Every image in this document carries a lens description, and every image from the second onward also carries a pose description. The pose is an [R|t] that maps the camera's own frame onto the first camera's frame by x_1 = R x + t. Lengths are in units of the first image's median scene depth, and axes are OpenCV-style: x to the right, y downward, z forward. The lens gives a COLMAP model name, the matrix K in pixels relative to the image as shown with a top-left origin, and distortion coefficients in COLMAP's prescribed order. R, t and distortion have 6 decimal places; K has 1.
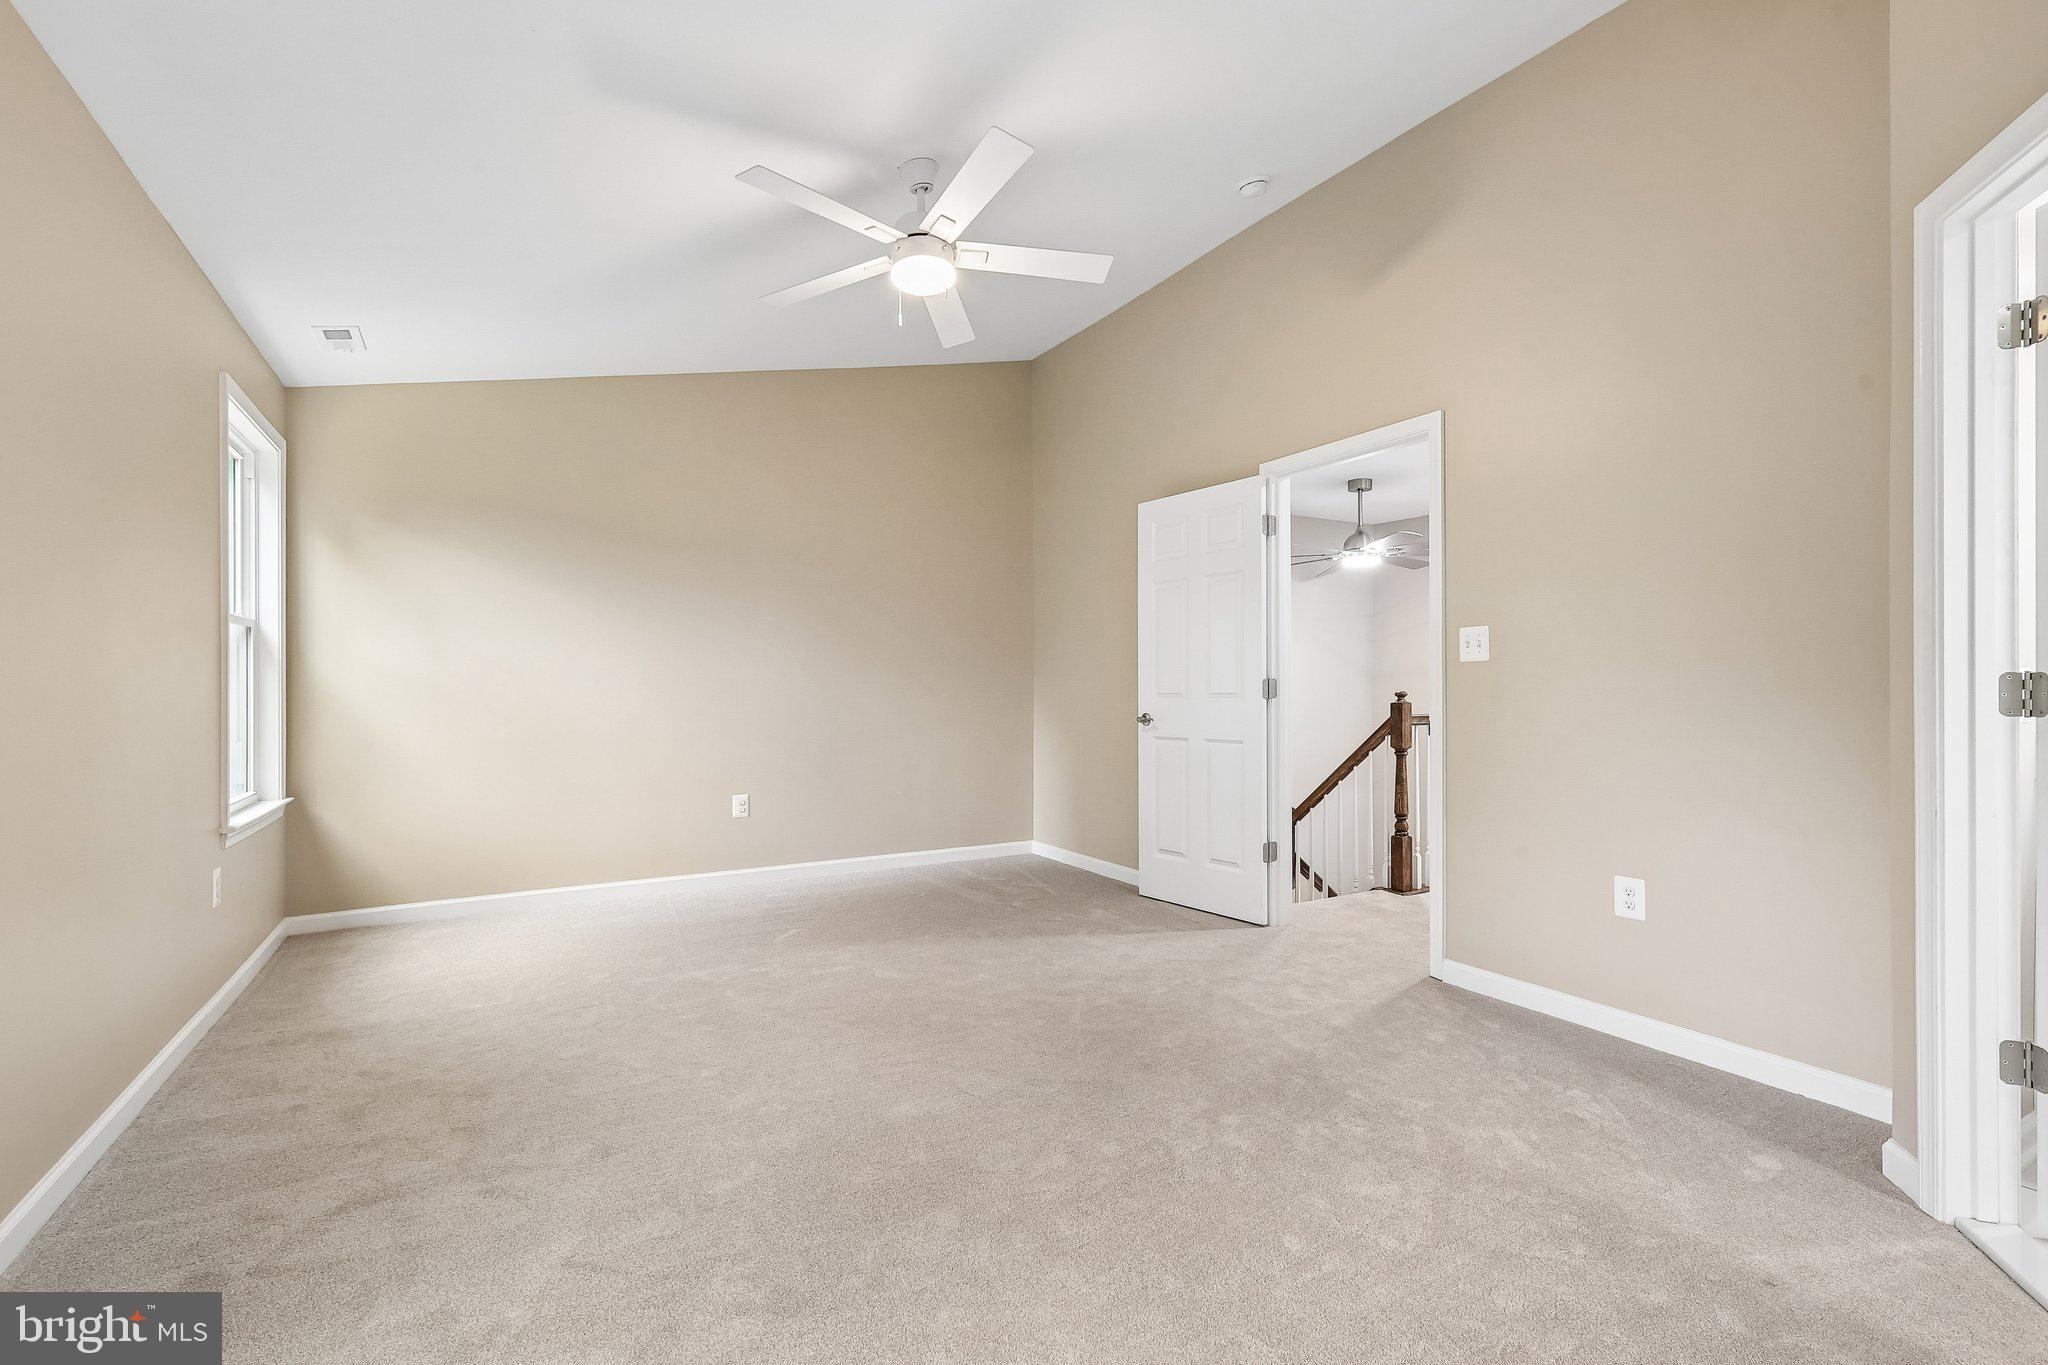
lens RADIAL K [[904.6, 0, 1046.1], [0, 904.6, 677.6], [0, 0, 1]] dist [0.002301, -0.000798]
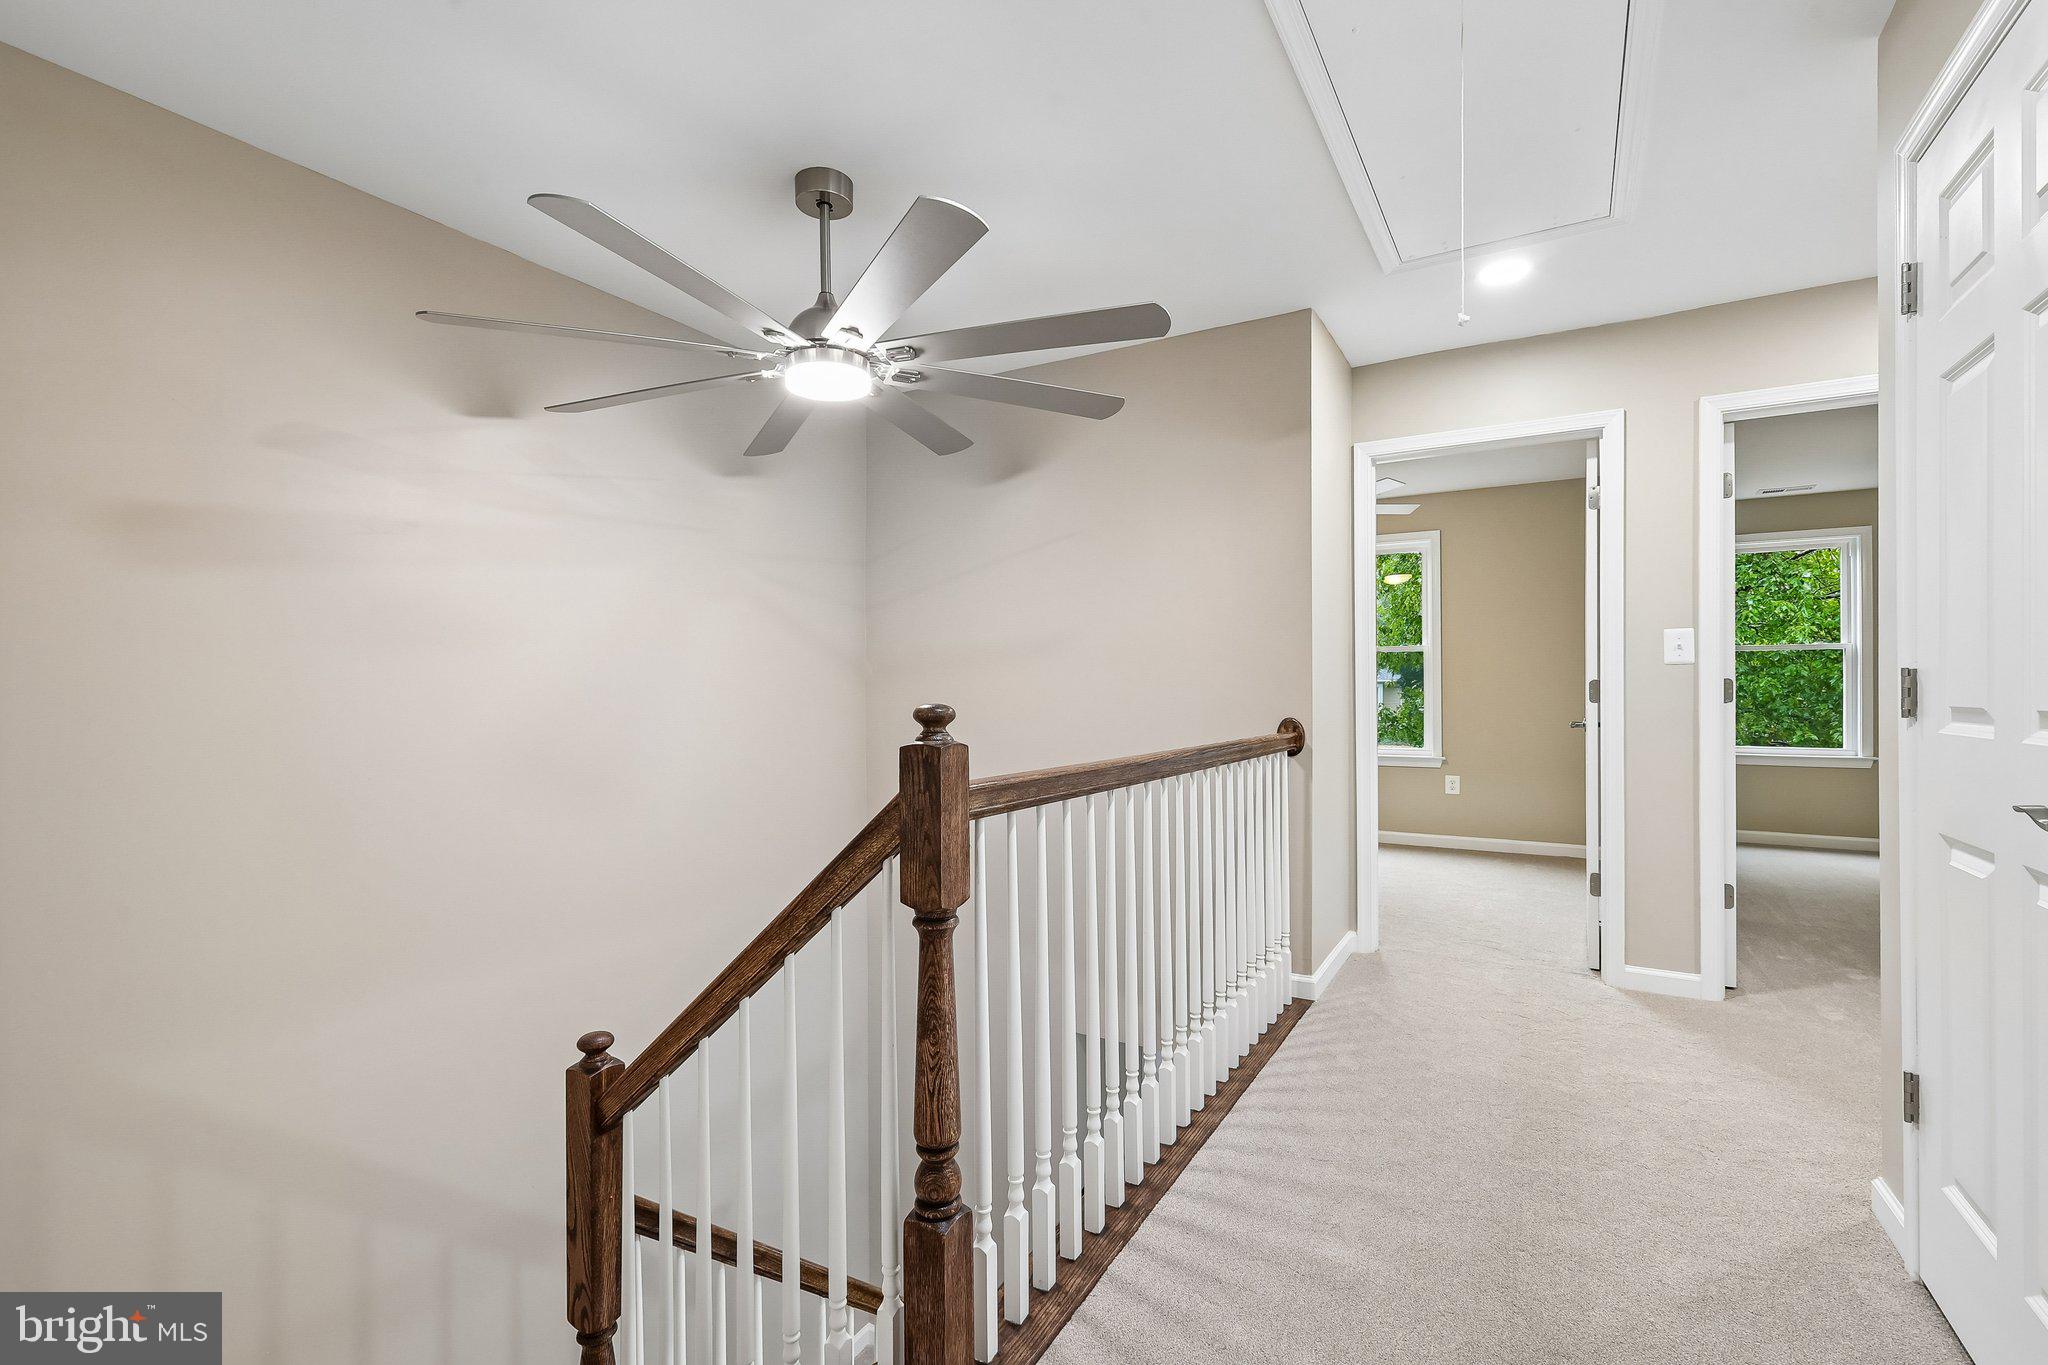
lens RADIAL K [[904.6, 0, 1034.7], [0, 904.6, 681.2], [0, 0, 1]] dist [0.002301, -0.000798]
pose [[0.872327, -0.002497, 0.488917, 0.280913], [0.004042, 0.999990, -0.002106, 0.009072], [-0.488907, 0.003813, 0.872328, 0.736688]]
